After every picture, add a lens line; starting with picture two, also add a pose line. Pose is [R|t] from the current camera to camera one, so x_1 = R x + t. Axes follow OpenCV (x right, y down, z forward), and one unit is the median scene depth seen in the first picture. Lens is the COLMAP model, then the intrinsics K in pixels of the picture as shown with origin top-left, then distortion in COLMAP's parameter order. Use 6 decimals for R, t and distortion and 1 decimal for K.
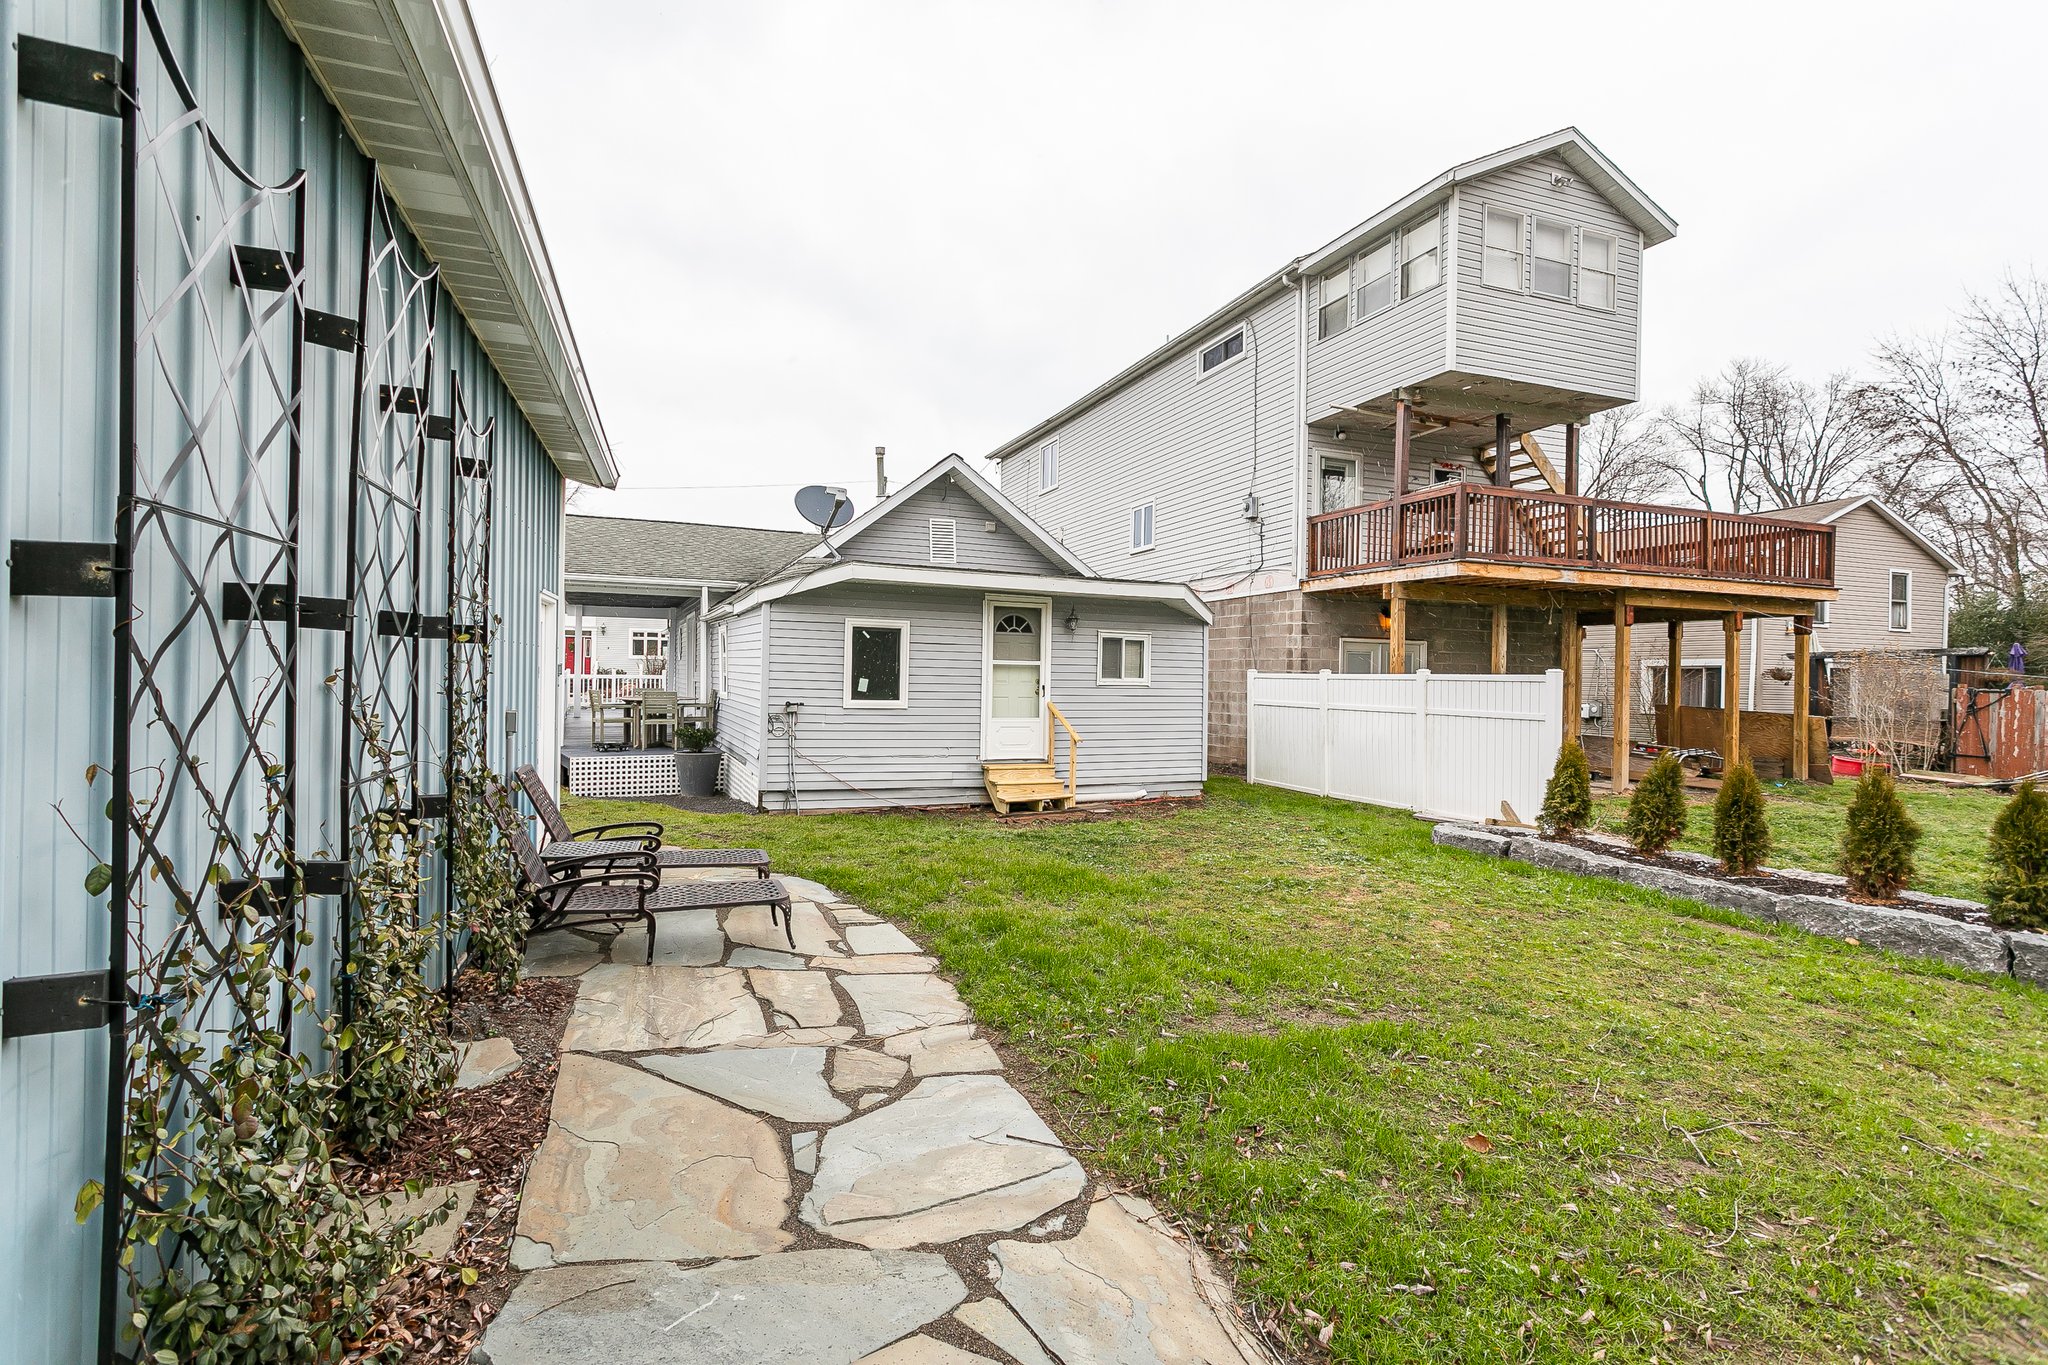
lens RADIAL K [[959.7, 0, 1024.0], [0, 959.7, 682.5], [0, 0, 1]] dist [0.001293, -0.000033]
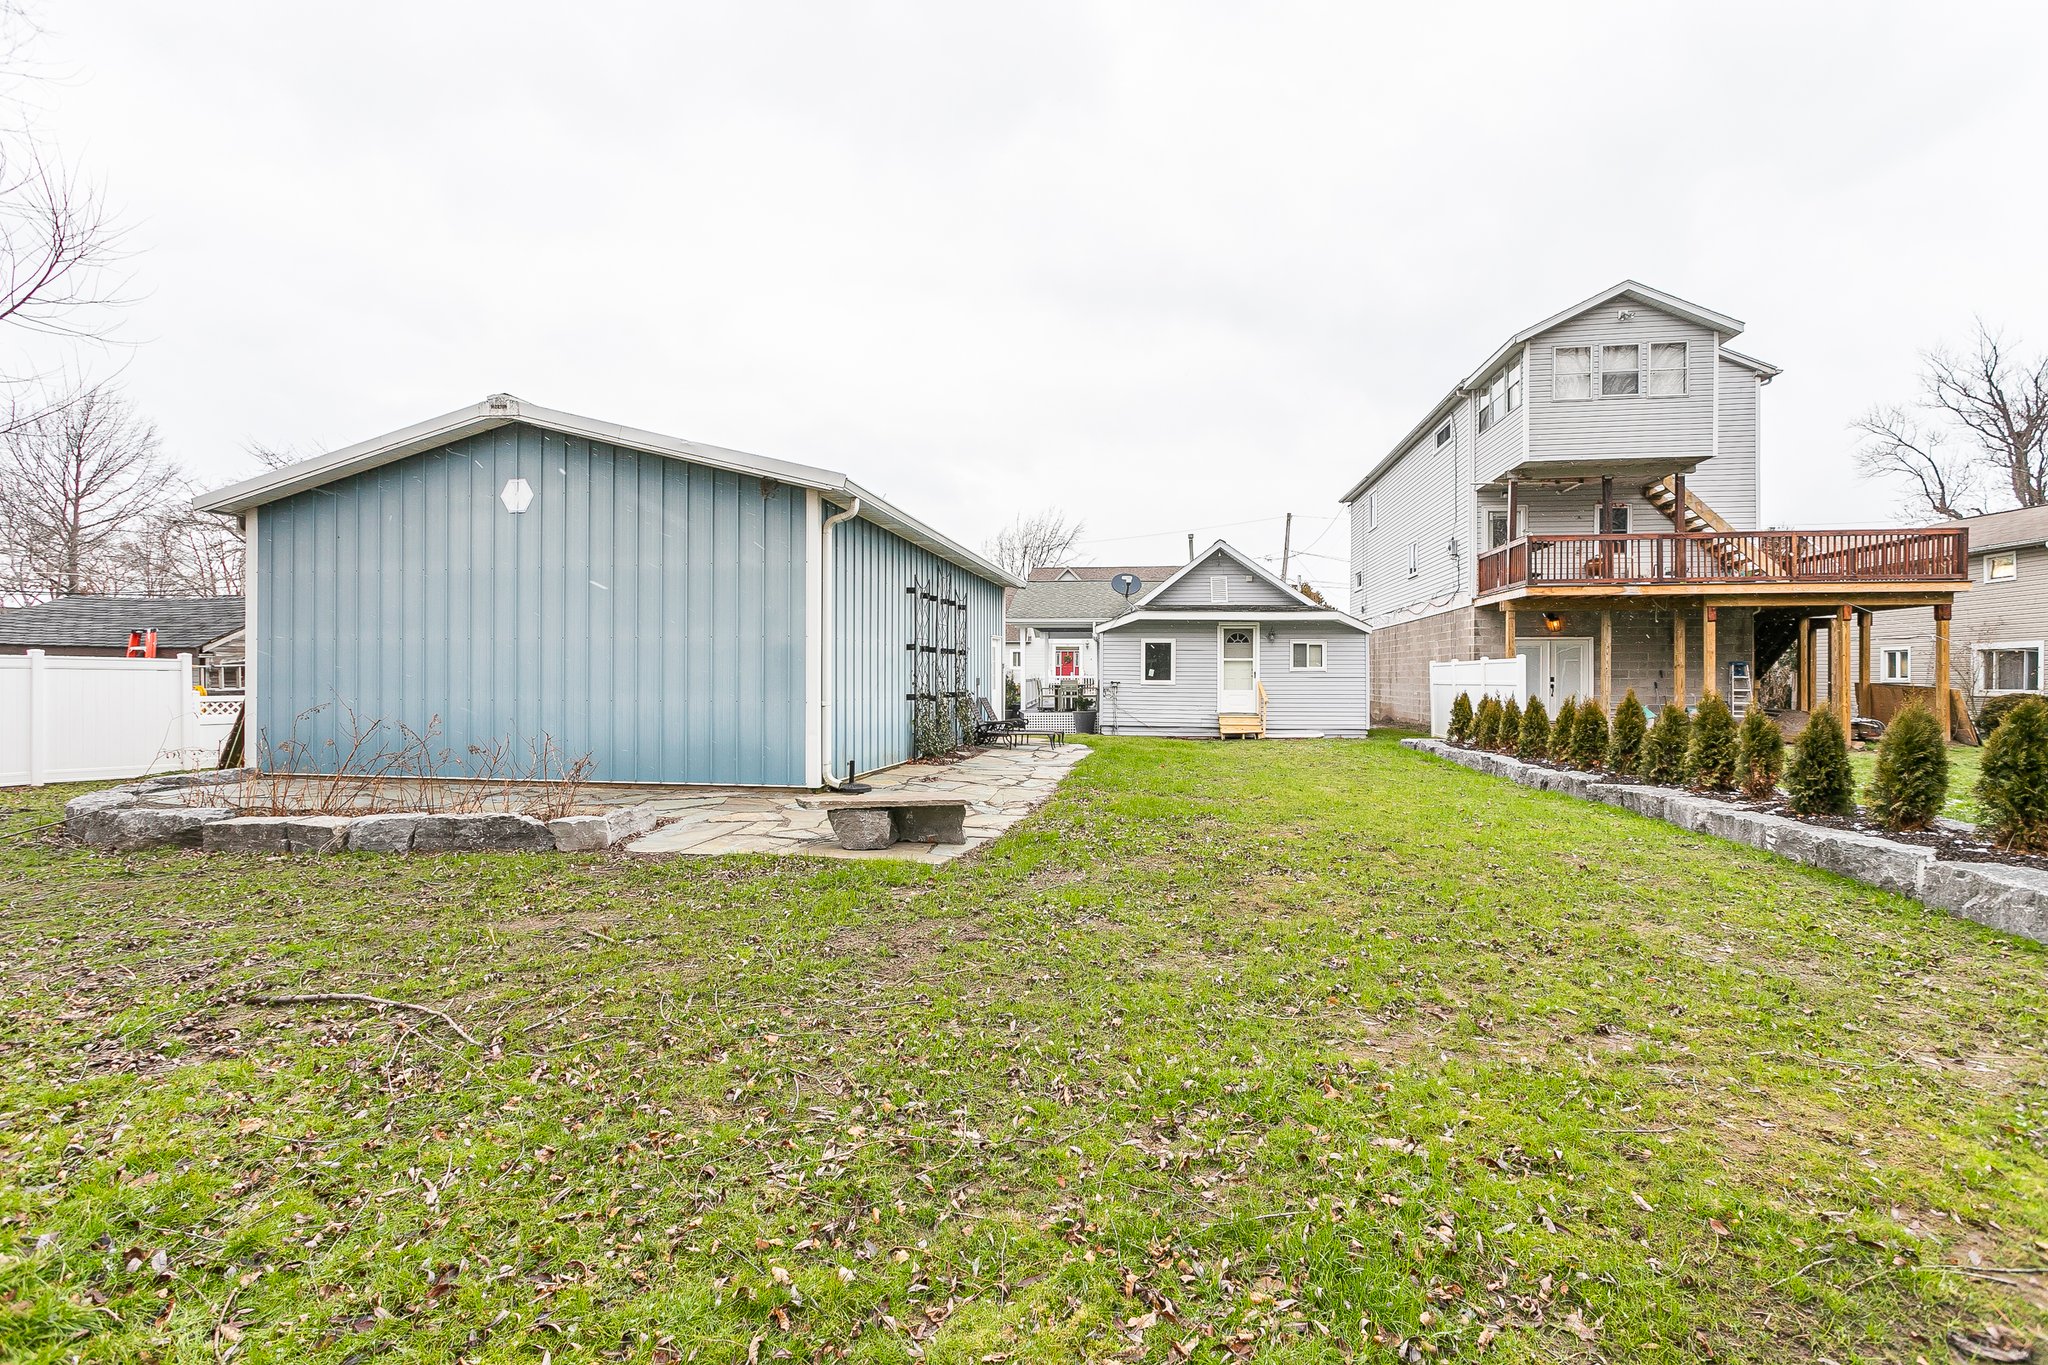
lens RADIAL K [[959.7, 0, 1024.0], [0, 959.7, 682.5], [0, 0, 1]] dist [0.001293, -0.000033]
pose [[0.871353, -0.012642, -0.490493, 0.497630], [0.008509, 0.999907, -0.010656, 0.036507], [0.490582, 0.005112, 0.871380, -0.726187]]
